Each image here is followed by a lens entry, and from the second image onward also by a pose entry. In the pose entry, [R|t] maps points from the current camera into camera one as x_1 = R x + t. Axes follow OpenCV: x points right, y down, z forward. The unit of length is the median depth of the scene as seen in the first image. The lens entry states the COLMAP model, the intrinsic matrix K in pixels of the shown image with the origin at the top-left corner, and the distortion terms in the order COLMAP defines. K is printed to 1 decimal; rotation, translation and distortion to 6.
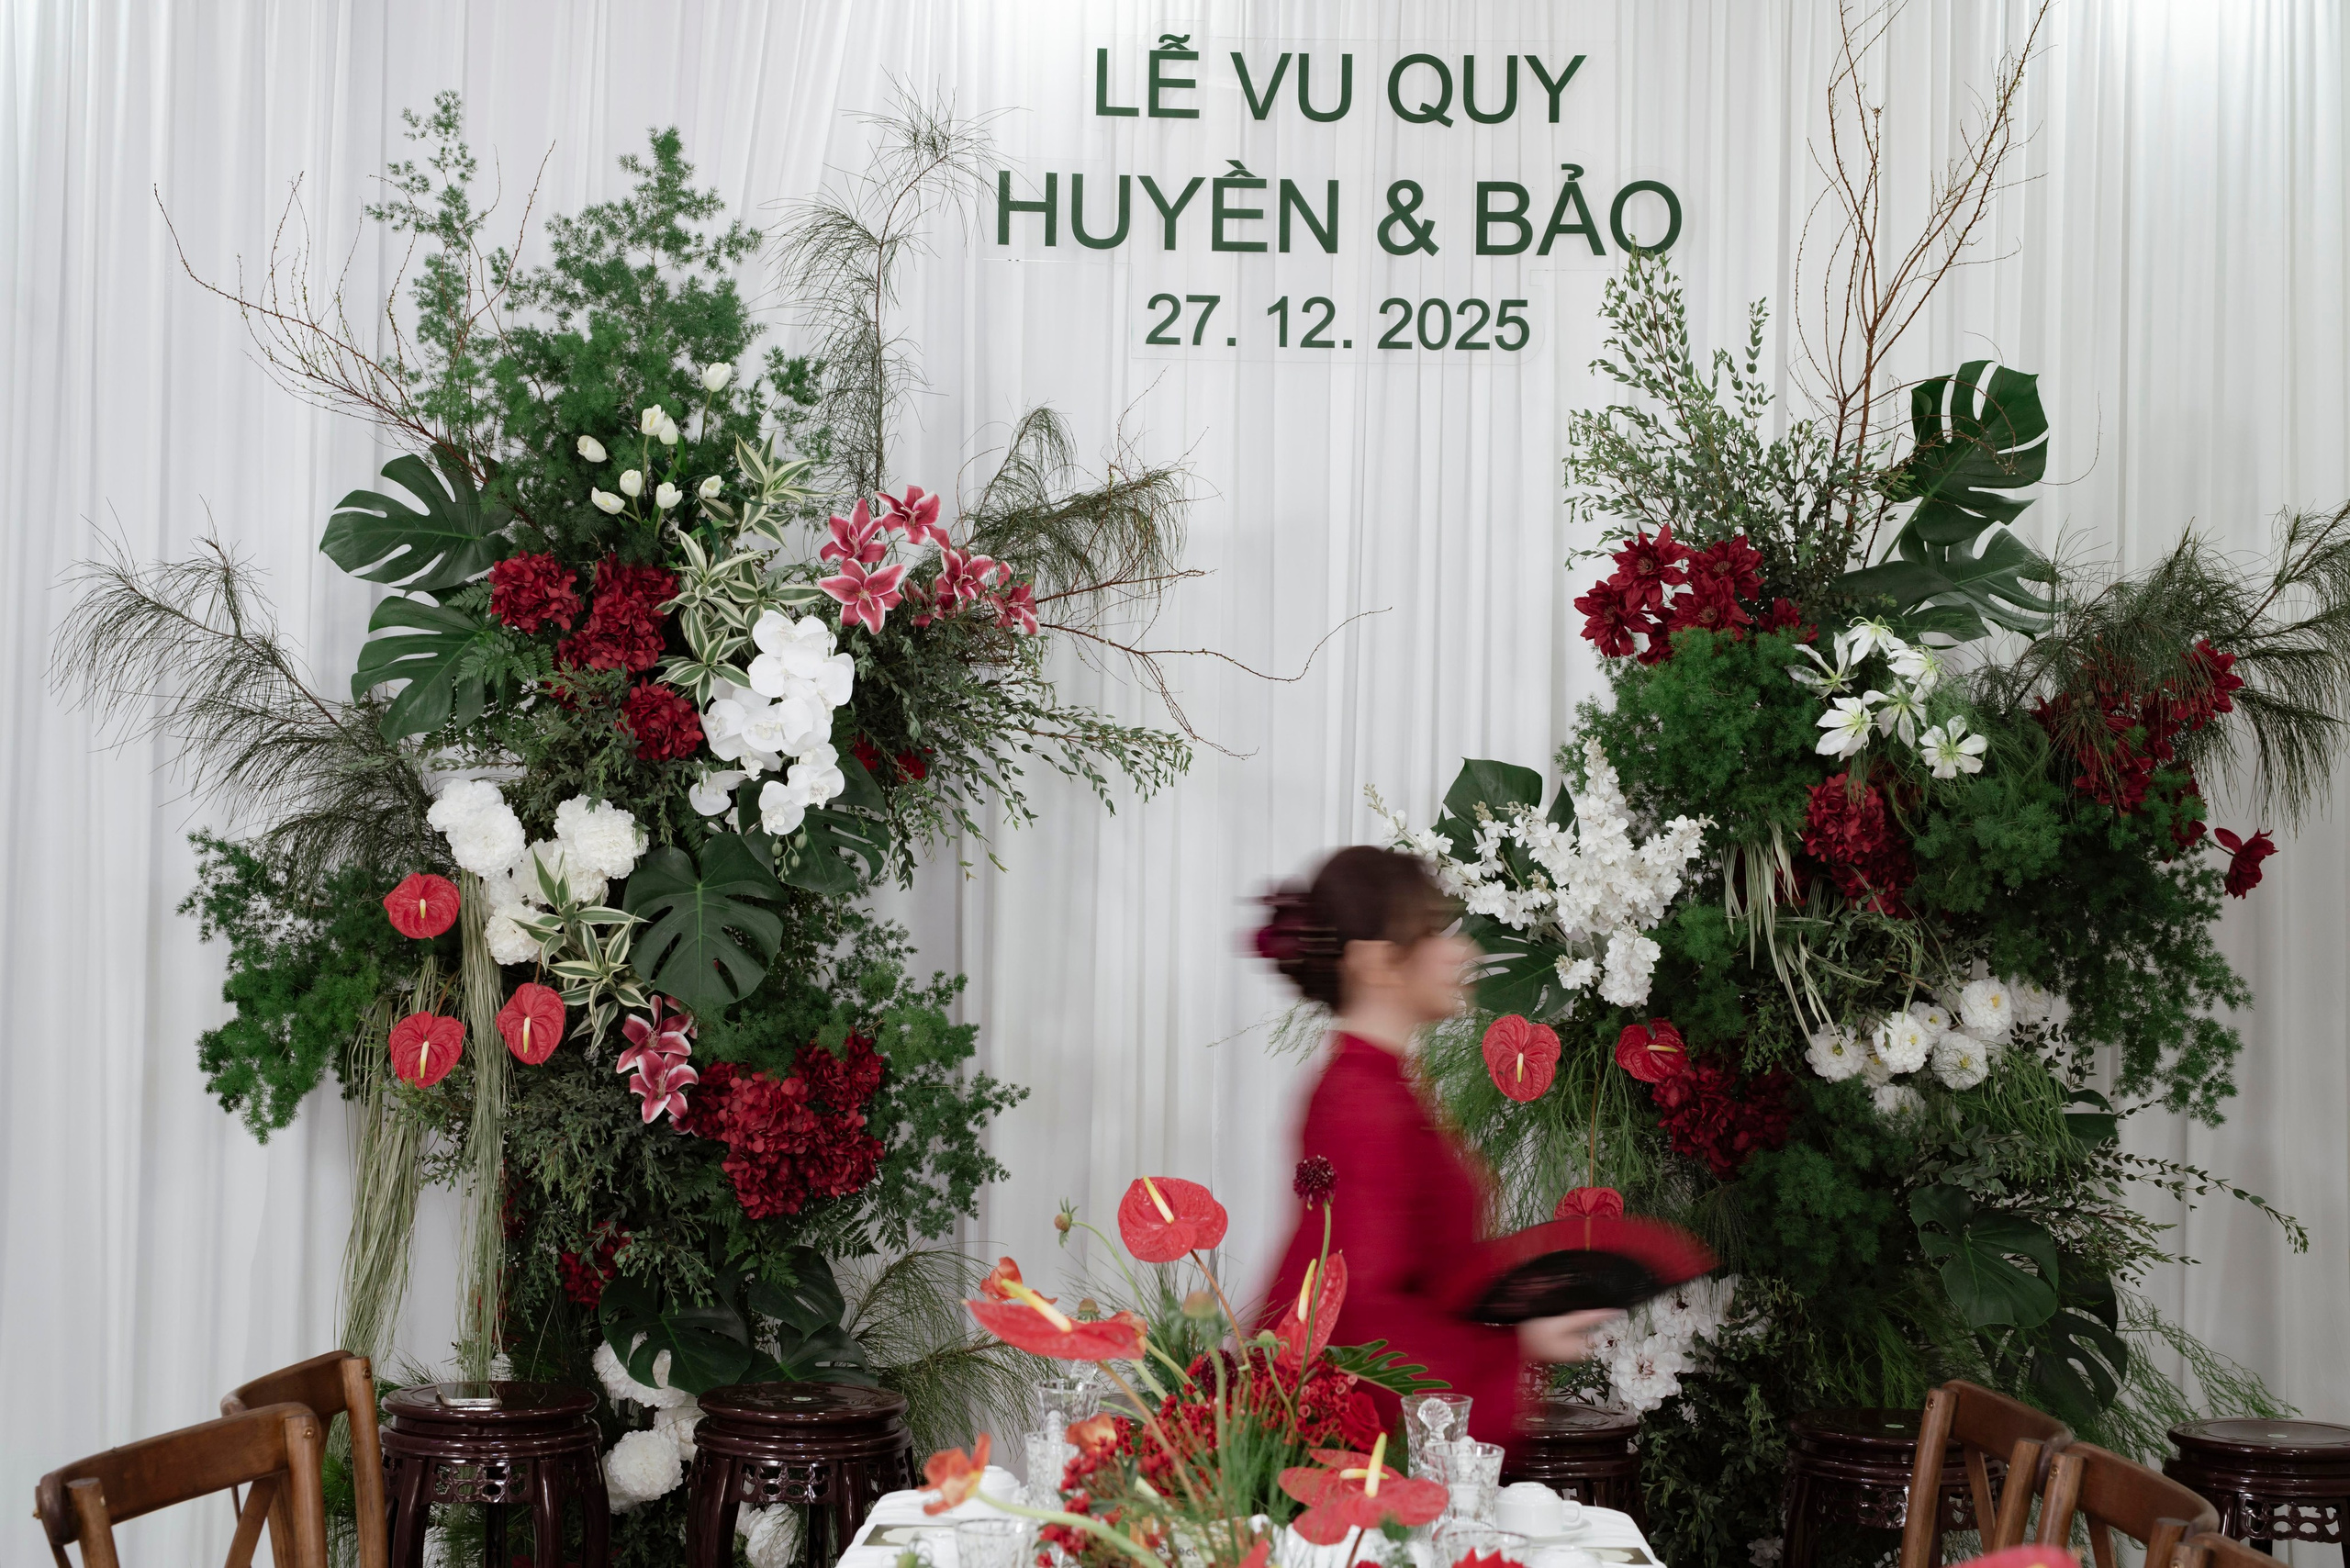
lens RADIAL K [[3373.1, 0, 1175.0], [0, 3373.1, 784.0], [0, 0, 1]] dist [-0.014756, 0.168512]
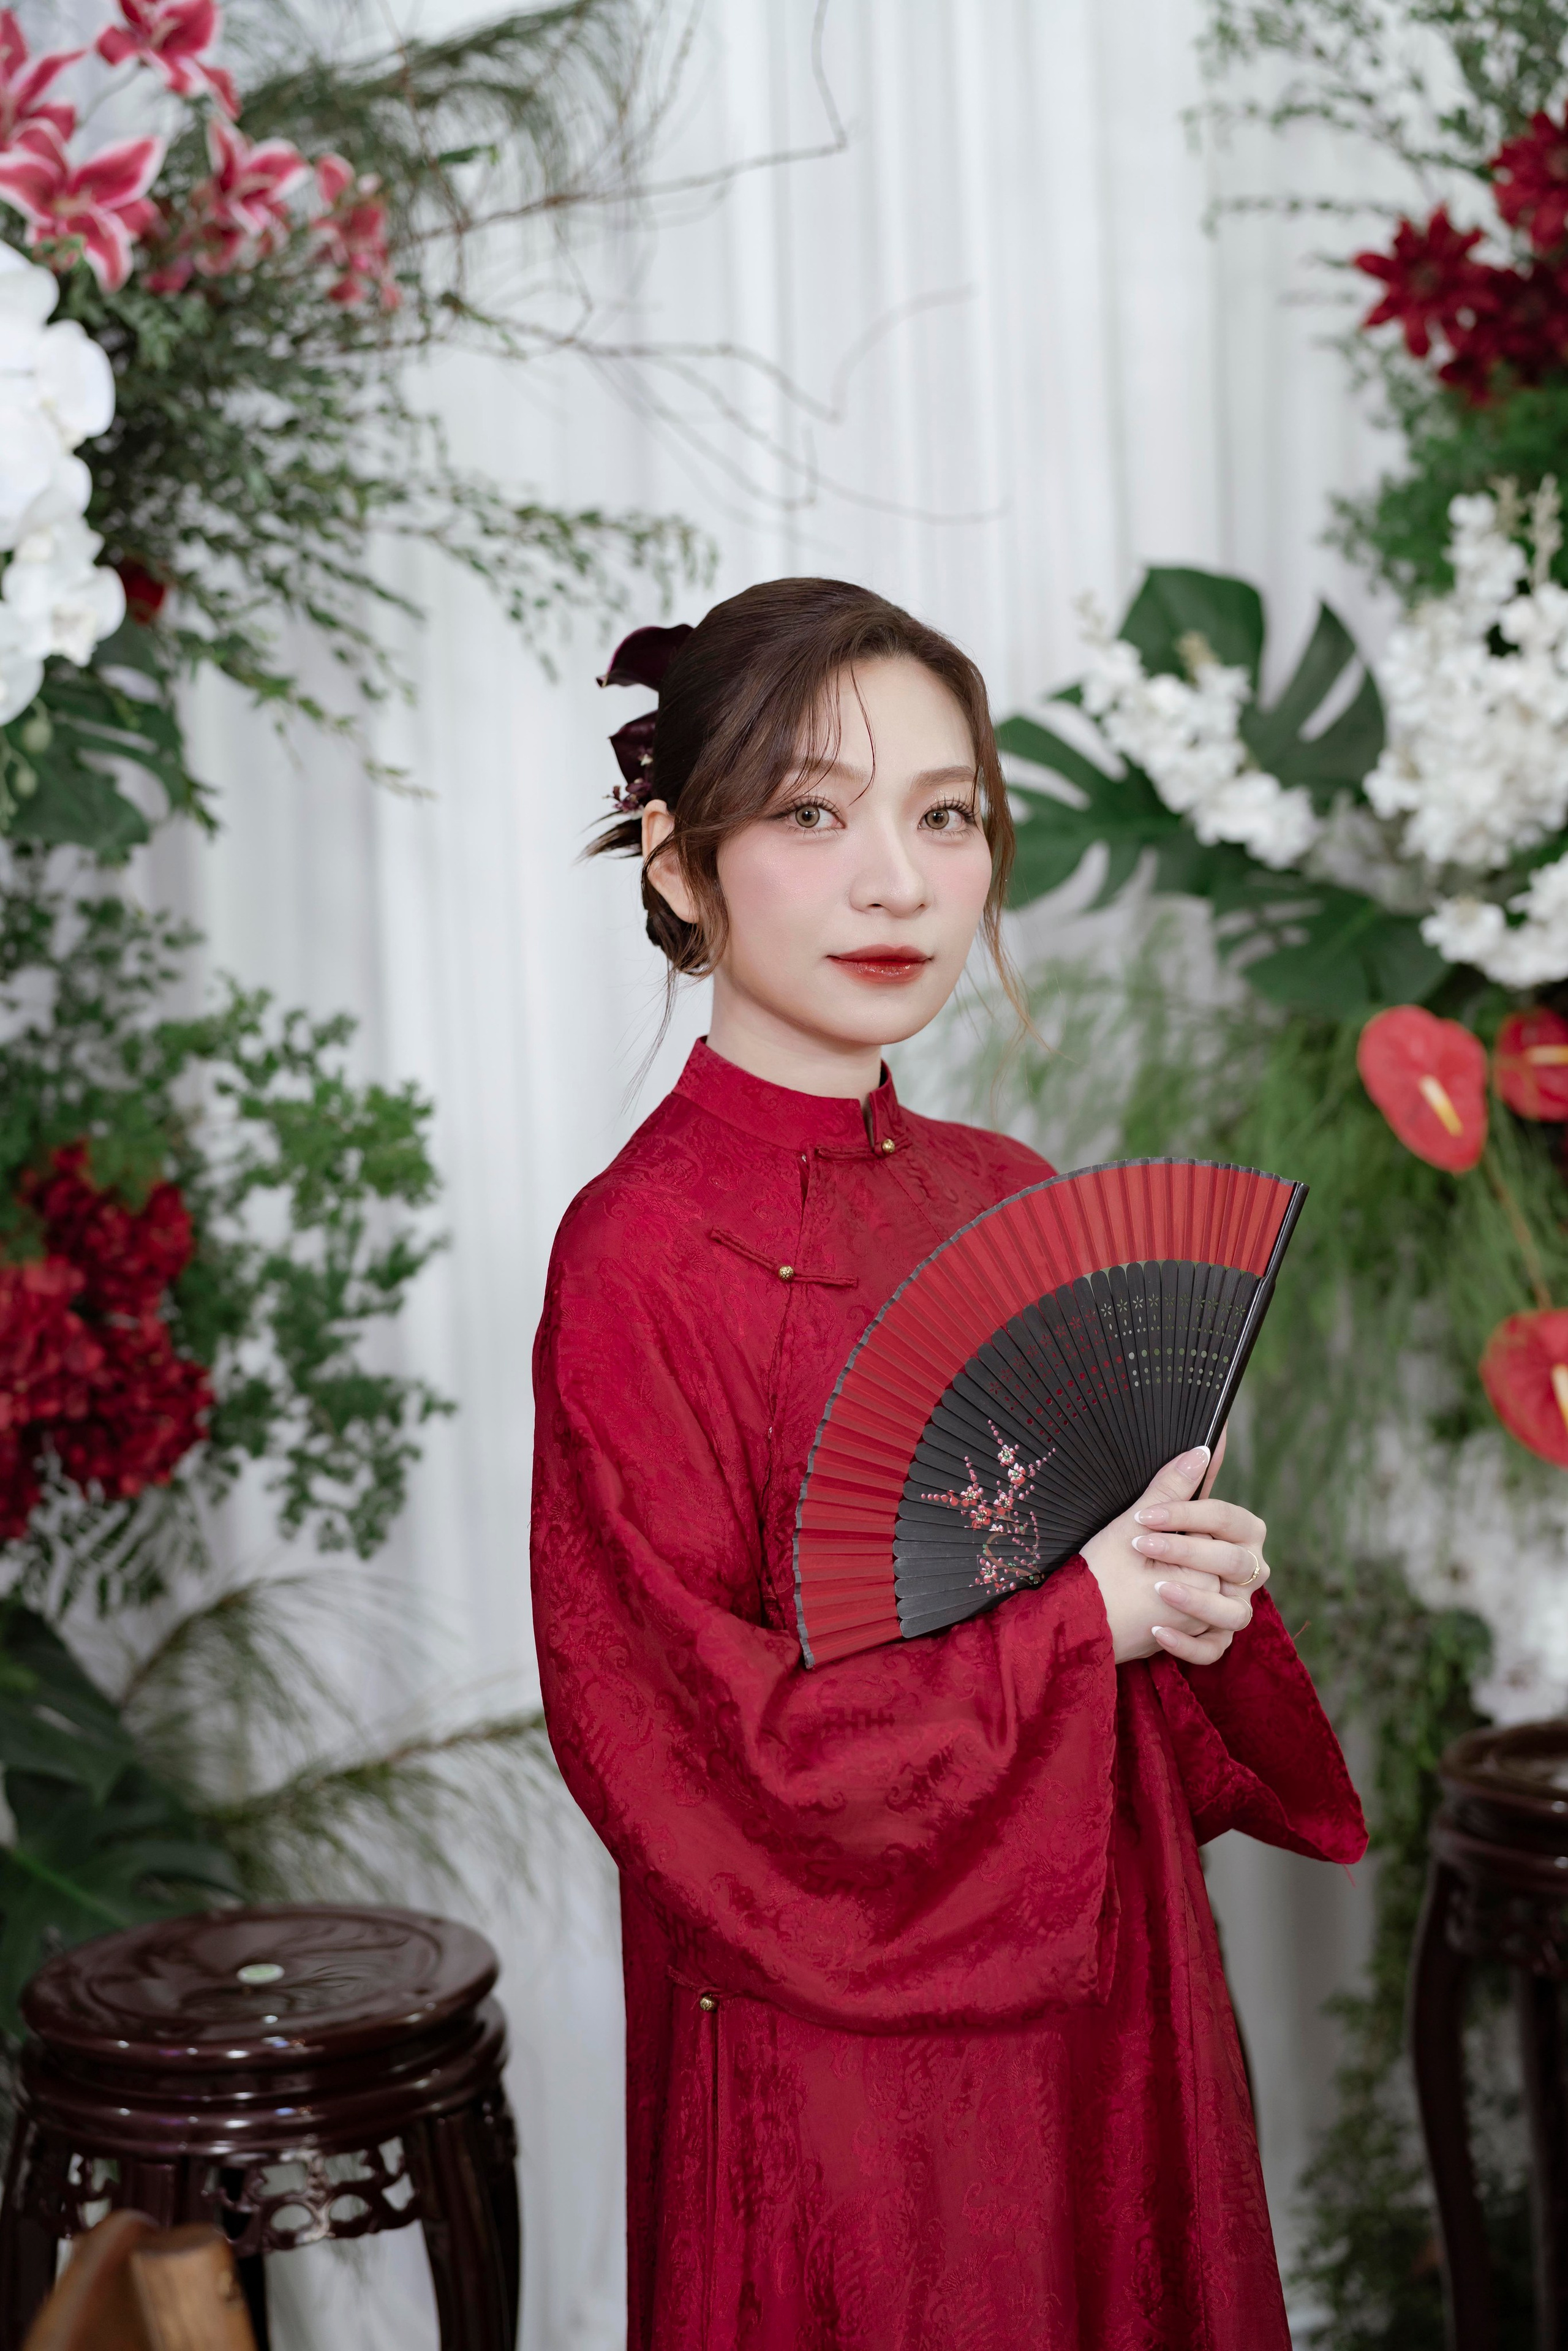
lens RADIAL K [[3350.3, 0, 786.2], [0, 3350.3, 1116.1], [0, 0, 1]] dist [0.007443, 0.534352]
pose [[0.920096, -0.081657, 0.383086, -0.186619], [0.051376, 0.994738, 0.088639, 0.031418], [-0.388309, -0.061875, 0.919450, 0.522618]]
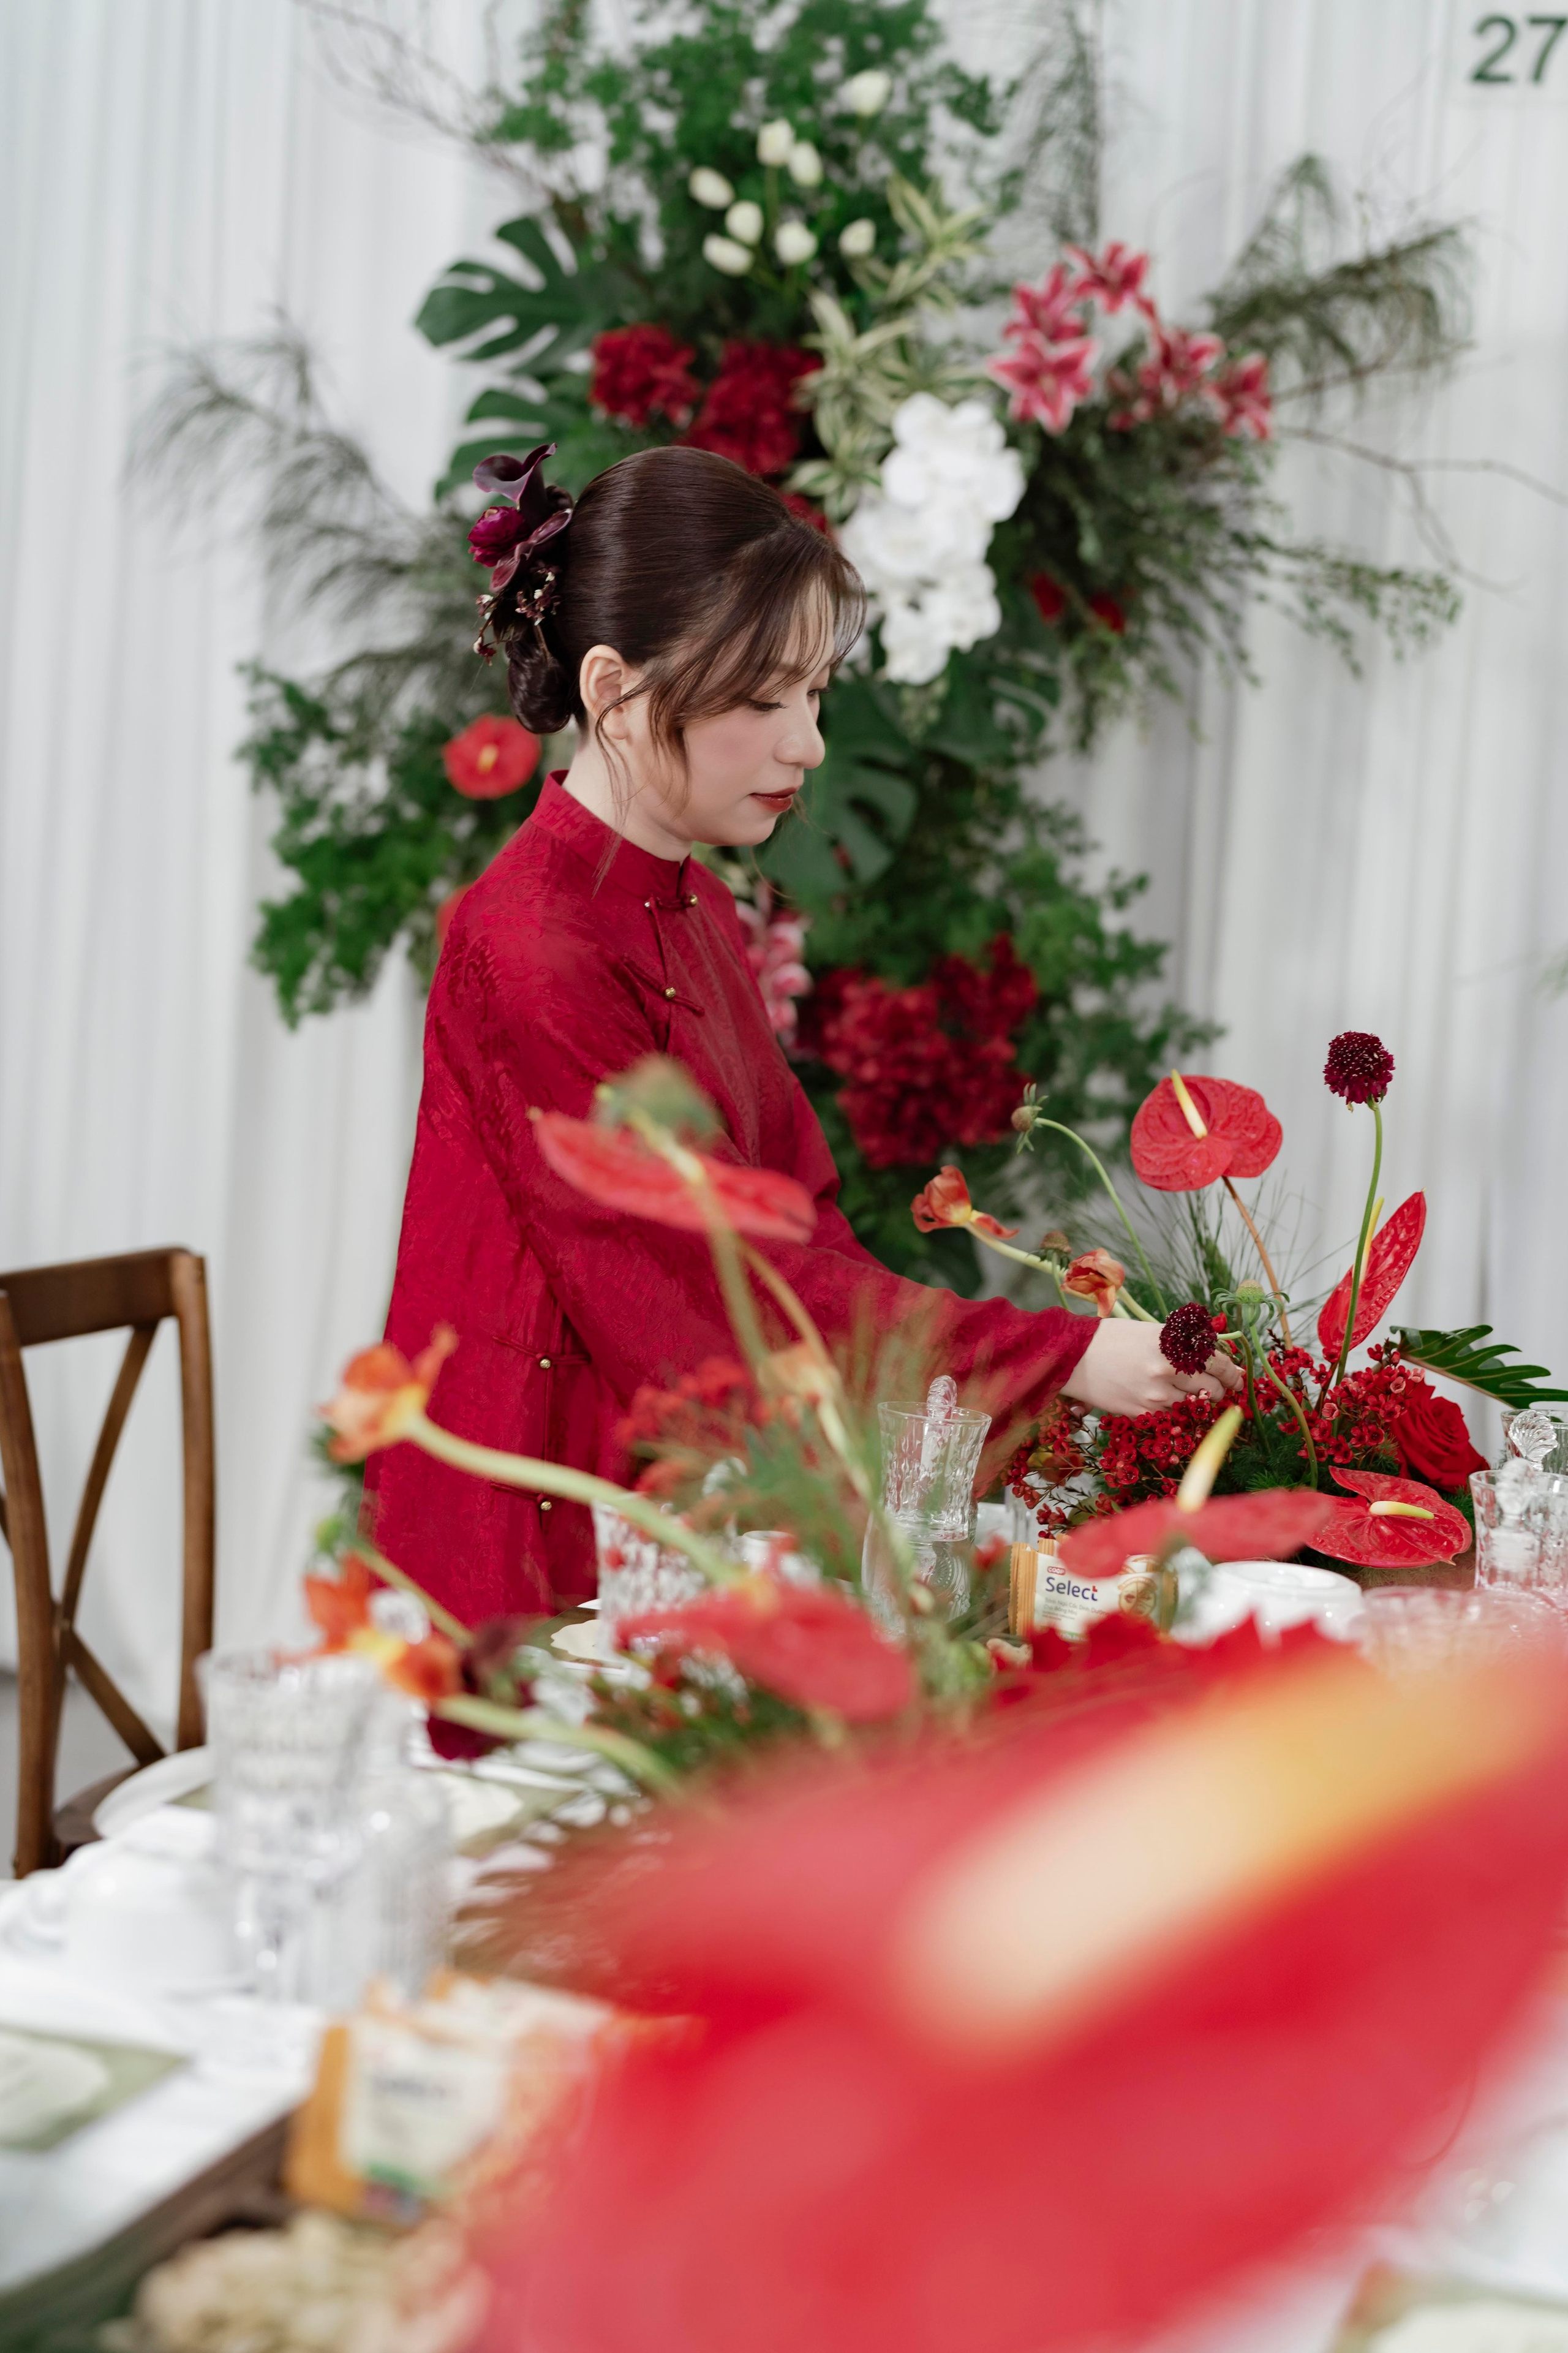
lens RADIAL K [[3428.8, 0, 807.6], [0, 3428.8, 1167.5], [0, 0, 1]] dist [-0.008646, 0.152251]
pose [[0.963470, 0.065925, -0.259577, 0.072087], [-0.040830, 0.994057, 0.100910, 0.046462], [0.264687, -0.086625, 0.960436, 0.203514]]
